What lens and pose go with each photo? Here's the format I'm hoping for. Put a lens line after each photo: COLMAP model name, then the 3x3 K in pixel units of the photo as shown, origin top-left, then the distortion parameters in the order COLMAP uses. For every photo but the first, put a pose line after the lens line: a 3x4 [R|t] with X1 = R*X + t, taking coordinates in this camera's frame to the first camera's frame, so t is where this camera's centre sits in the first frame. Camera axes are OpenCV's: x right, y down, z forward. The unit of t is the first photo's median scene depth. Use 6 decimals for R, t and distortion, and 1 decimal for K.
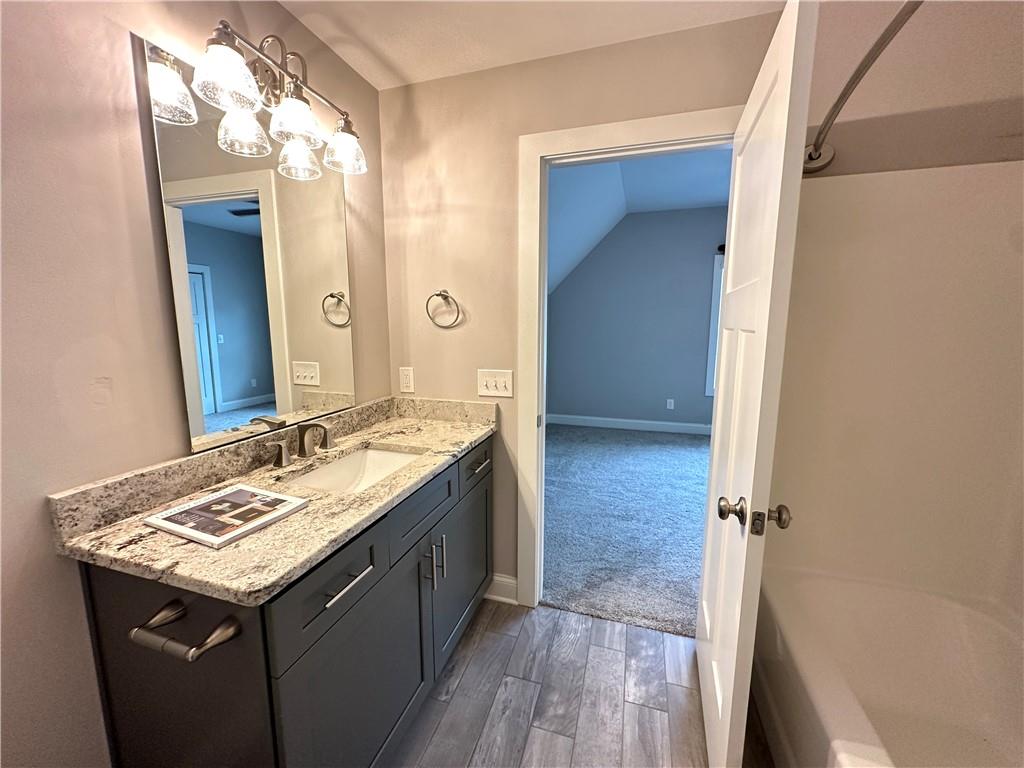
lens RADIAL K [[411.8, 0, 512.0], [0, 411.8, 384.0], [0, 0, 1]] dist [0.001635, 0.000450]
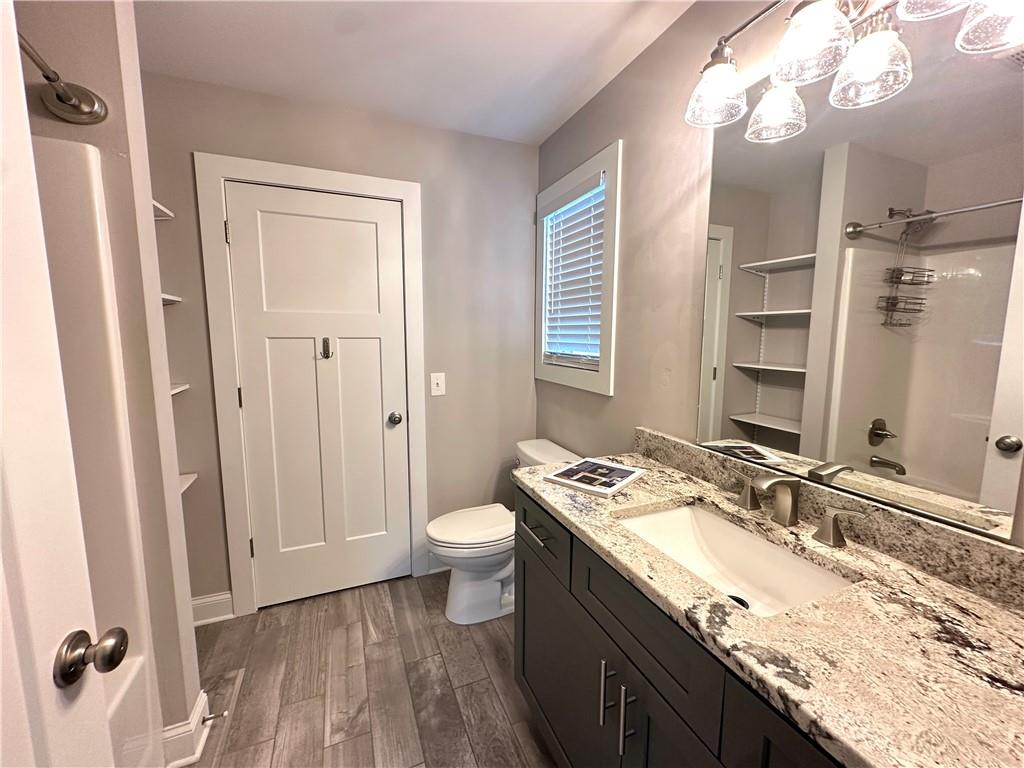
lens RADIAL K [[411.8, 0, 512.0], [0, 411.8, 384.0], [0, 0, 1]] dist [0.001635, 0.000450]
pose [[-0.765068, 0.073951, -0.639690, 0.332937], [-0.102730, 0.966646, 0.234613, -0.195839], [0.635703, 0.245210, -0.731952, 1.319470]]
